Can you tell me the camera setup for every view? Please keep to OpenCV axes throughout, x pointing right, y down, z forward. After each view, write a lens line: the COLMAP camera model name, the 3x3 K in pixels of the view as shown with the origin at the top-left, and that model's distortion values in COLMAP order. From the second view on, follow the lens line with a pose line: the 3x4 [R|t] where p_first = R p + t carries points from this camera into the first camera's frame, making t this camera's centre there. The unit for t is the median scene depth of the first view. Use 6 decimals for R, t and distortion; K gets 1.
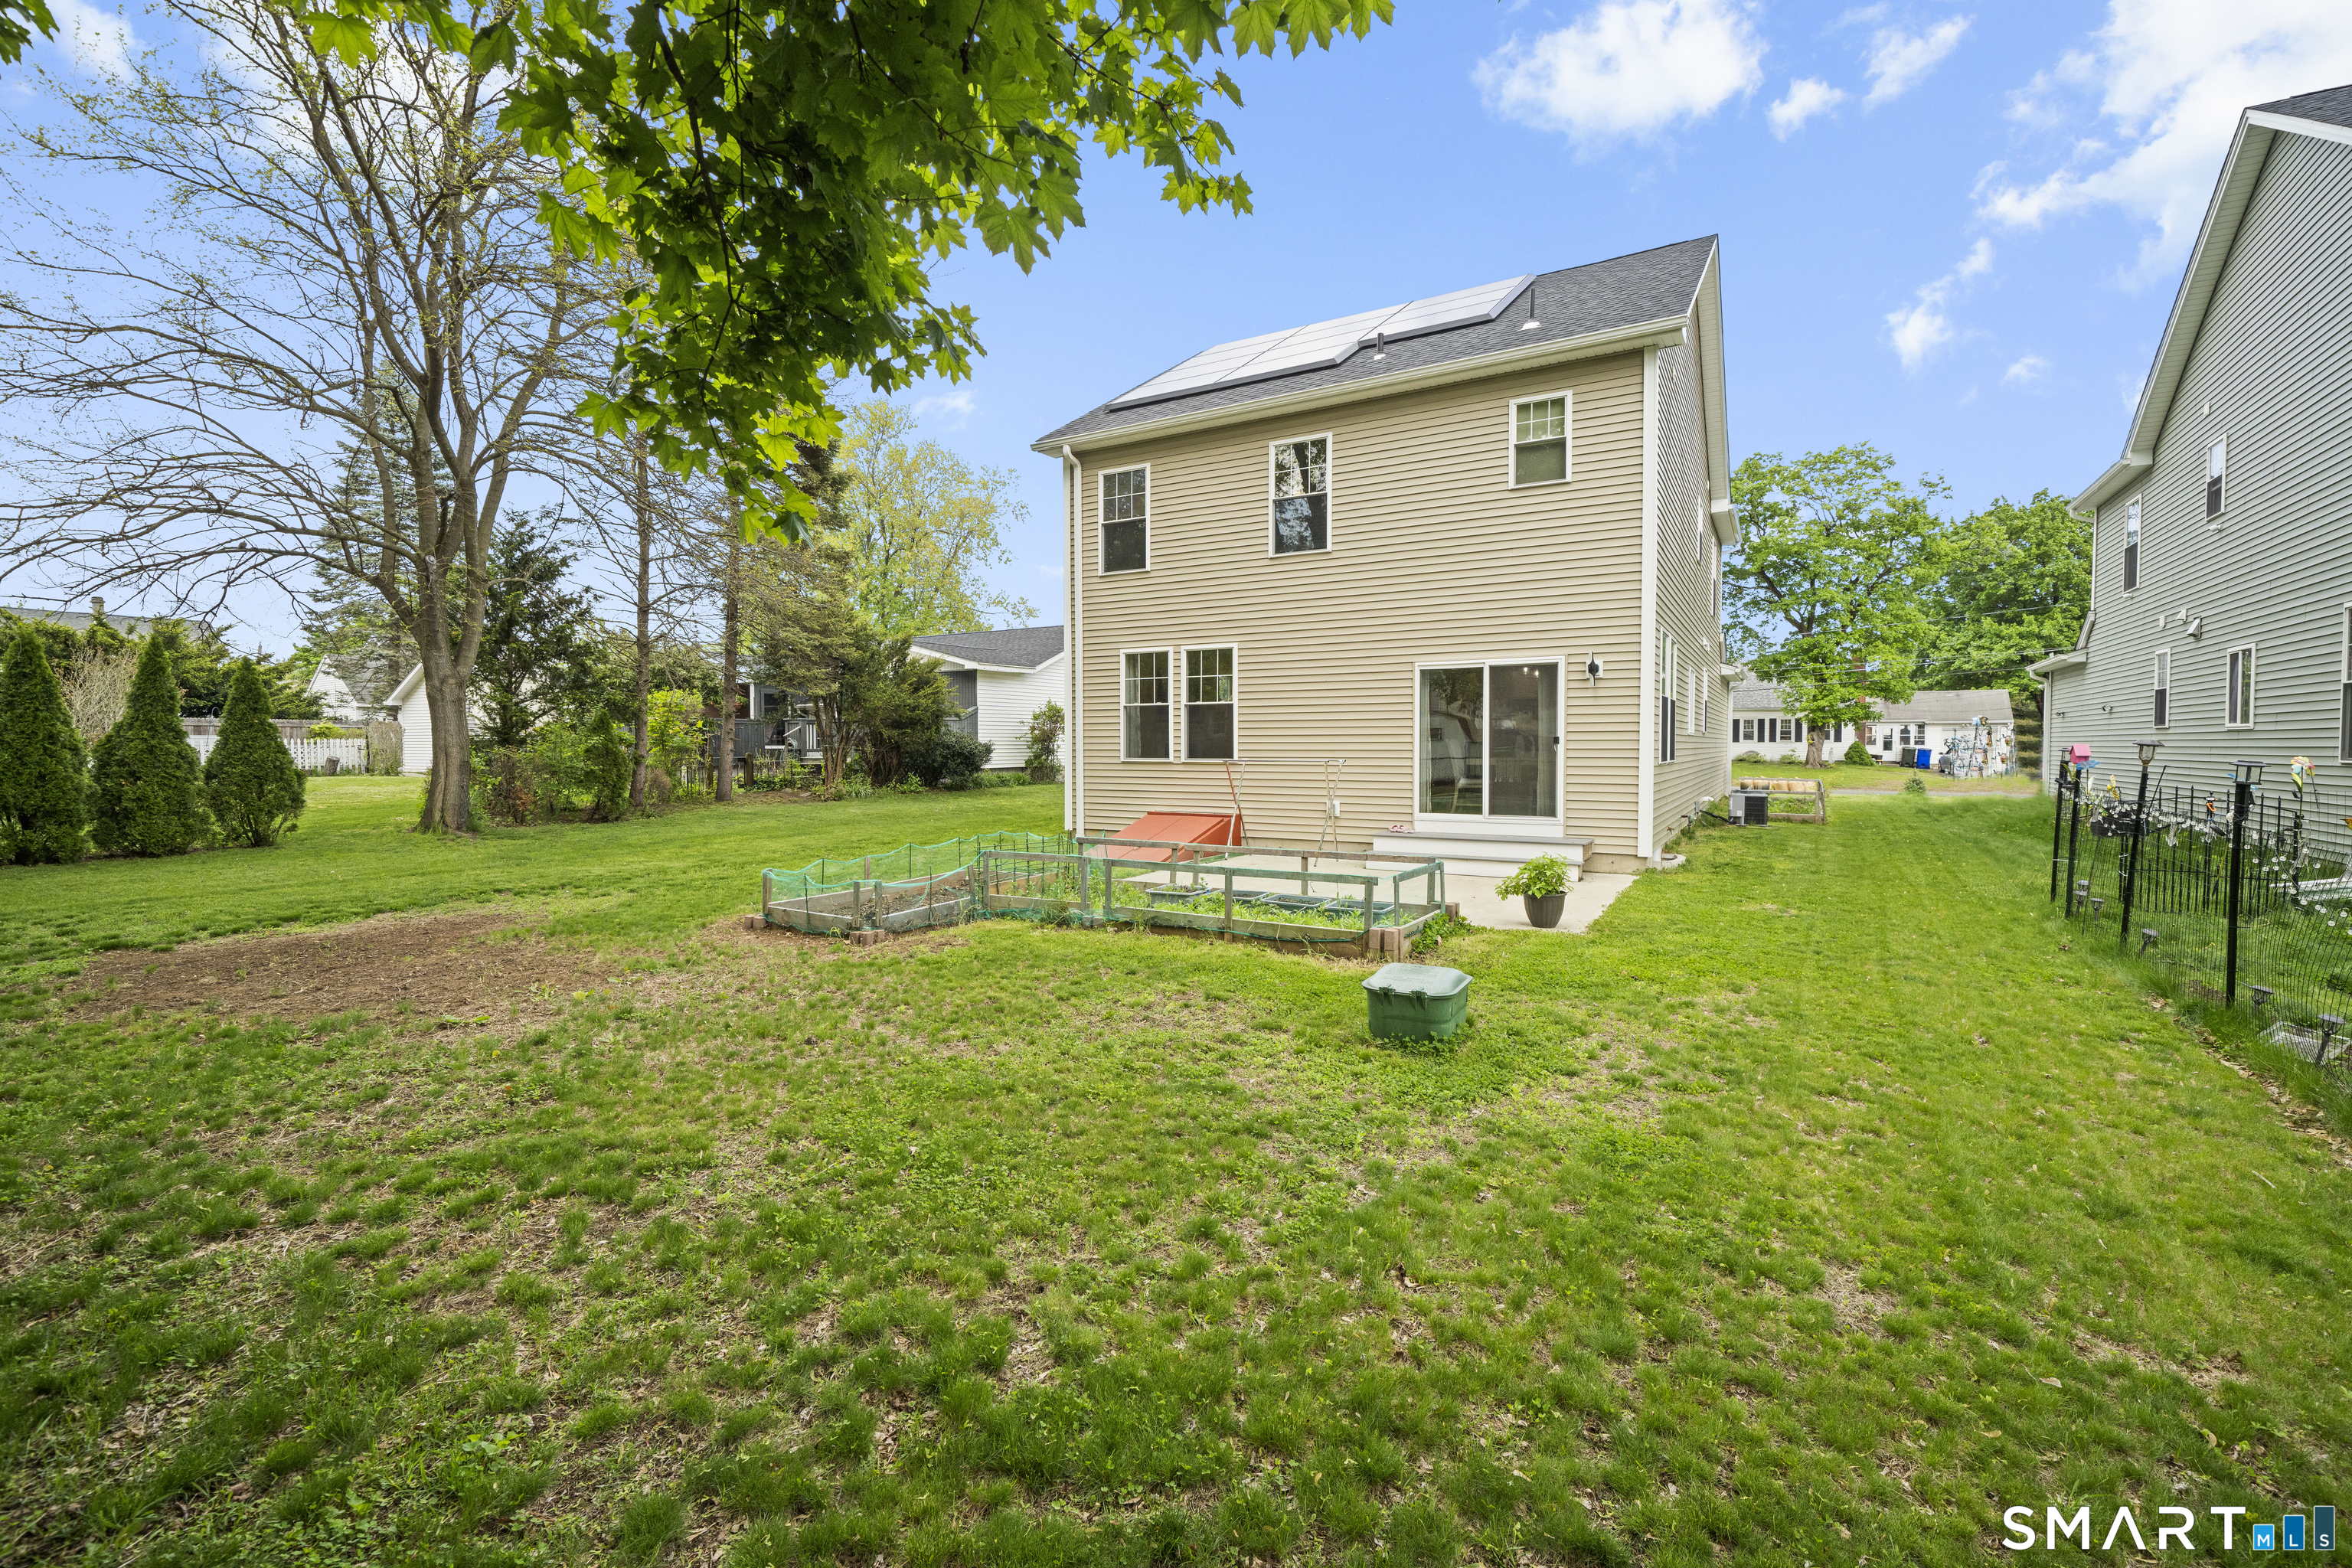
lens RADIAL K [[1019.4, 0, 1175.5], [0, 1019.4, 774.7], [0, 0, 1]] dist [-0.001692, -0.000368]
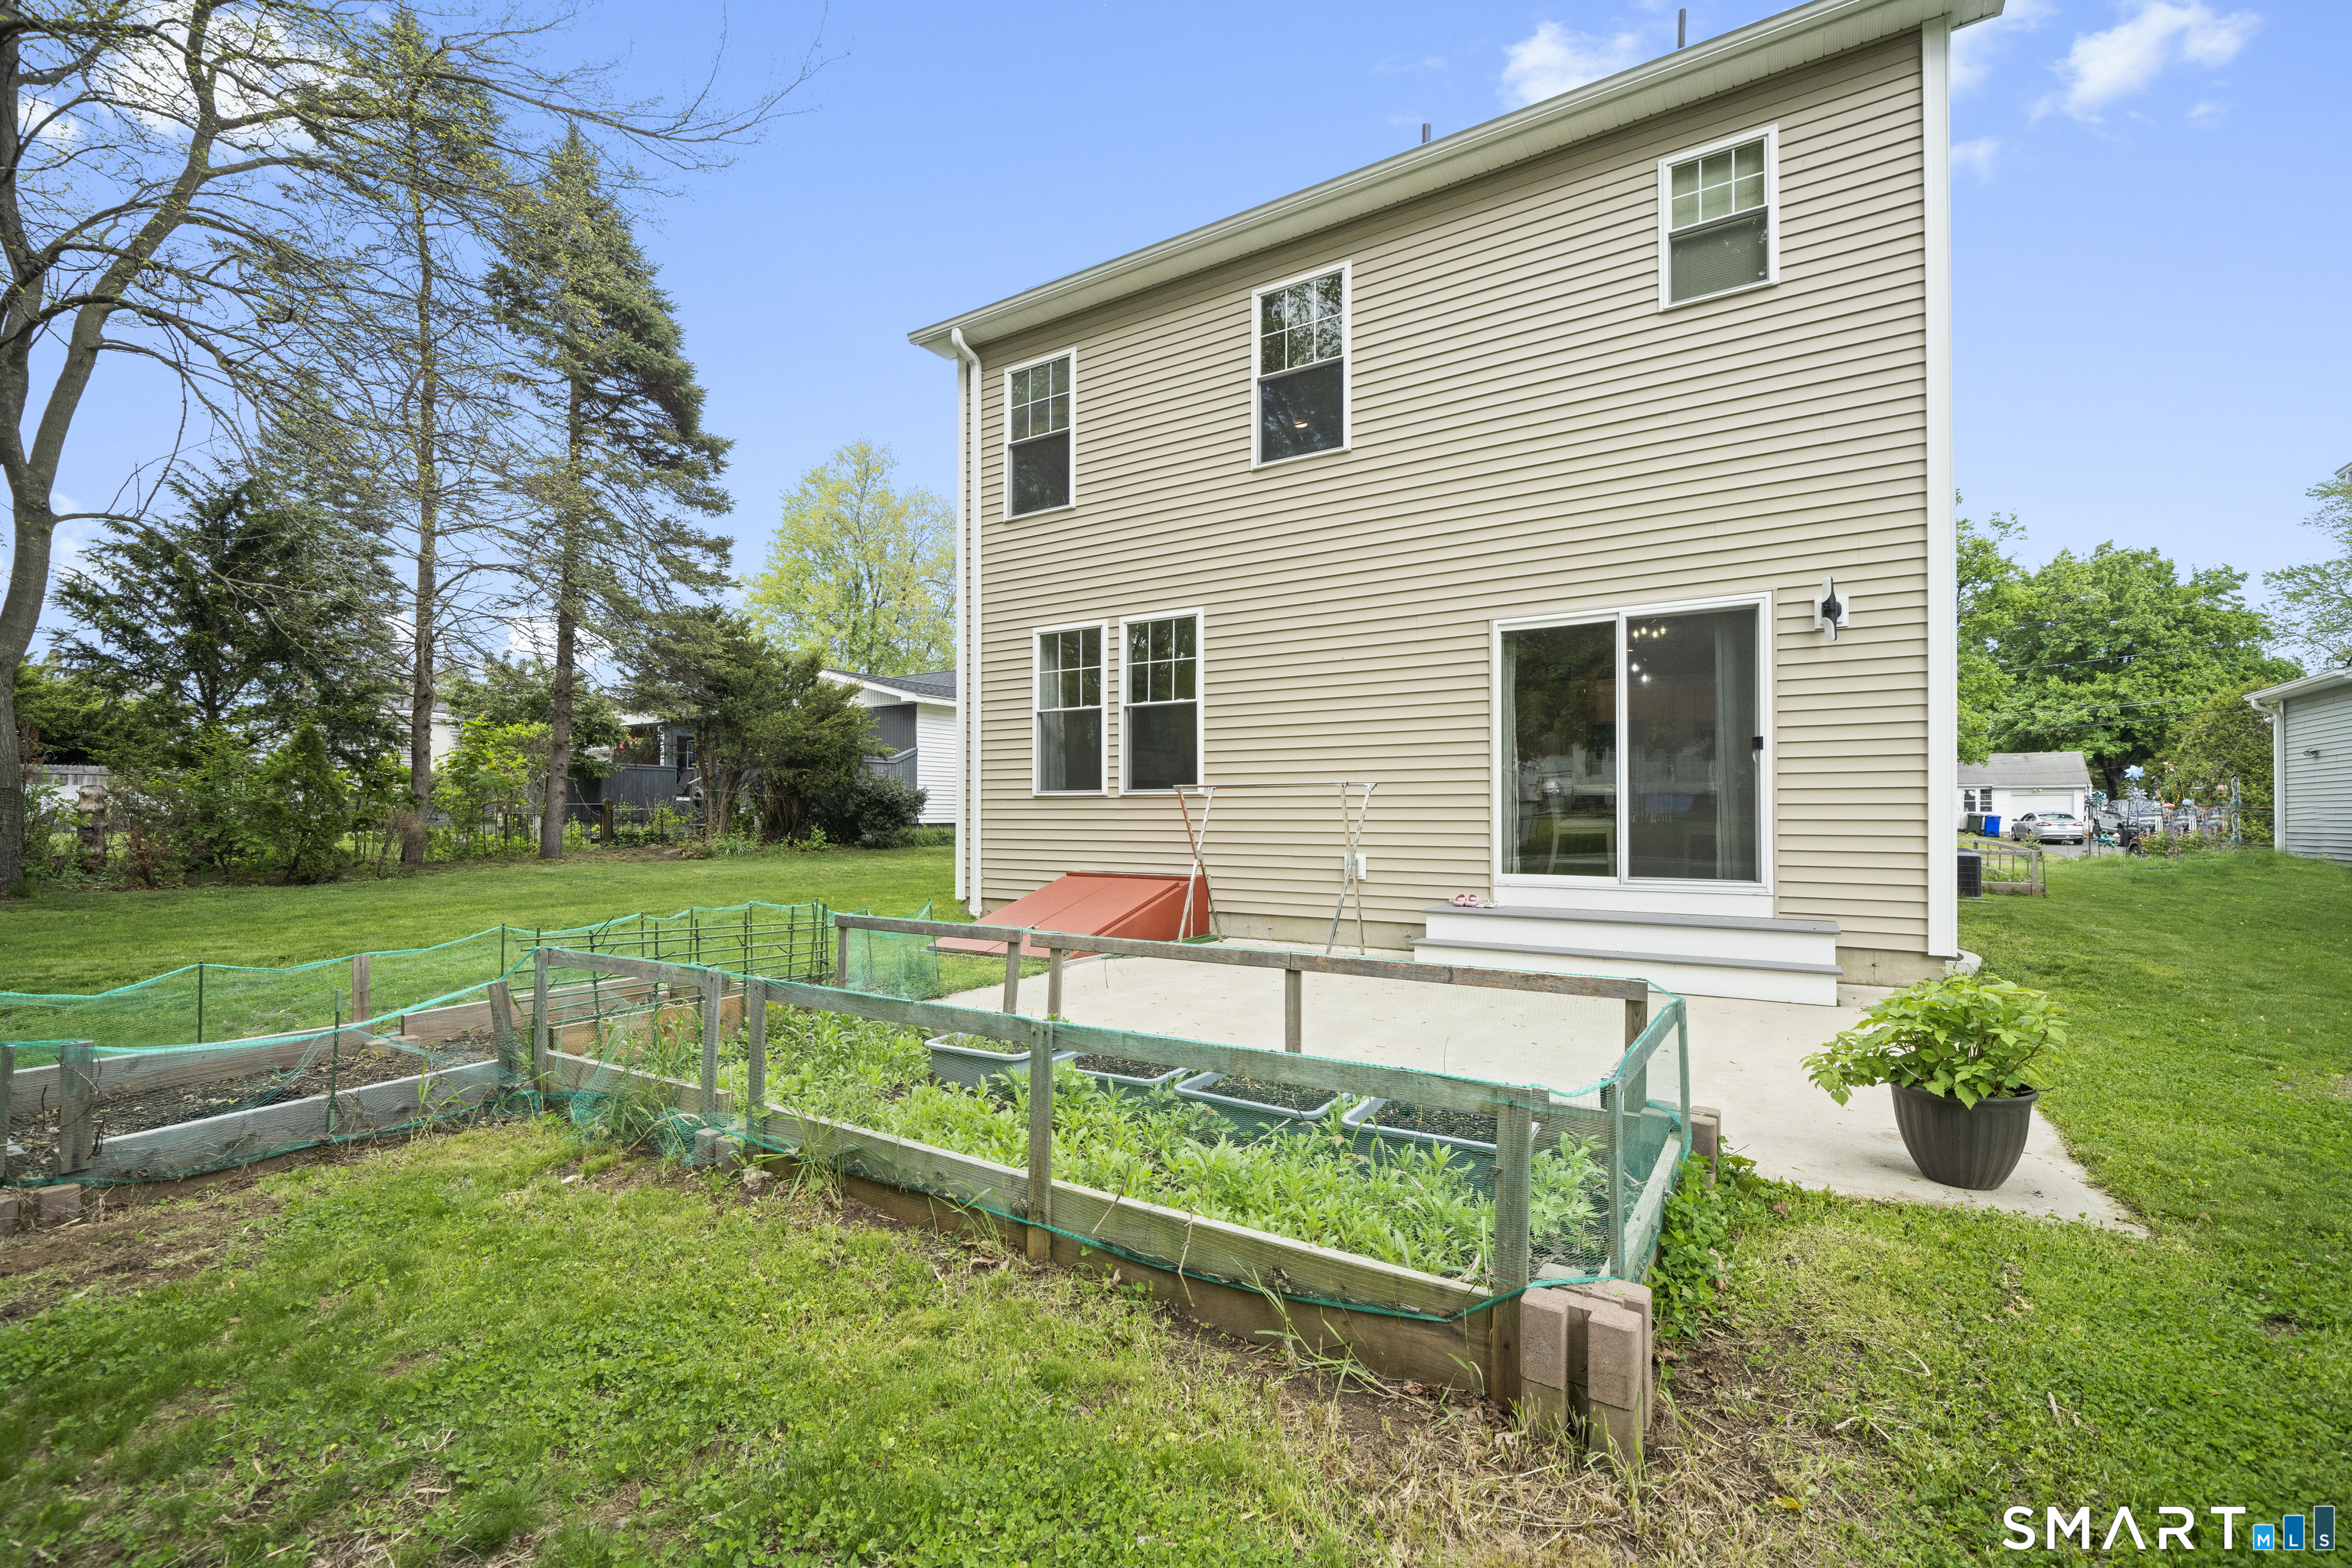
lens RADIAL K [[1003.3, 0, 1179.3], [0, 1003.3, 795.8], [0, 0, 1]] dist [0.003130, 0.001150]
pose [[0.999895, 0.003772, -0.013990, 0.052207], [-0.004450, 0.998803, -0.048705, 0.018626], [0.013790, 0.048762, 0.998715, 0.359336]]
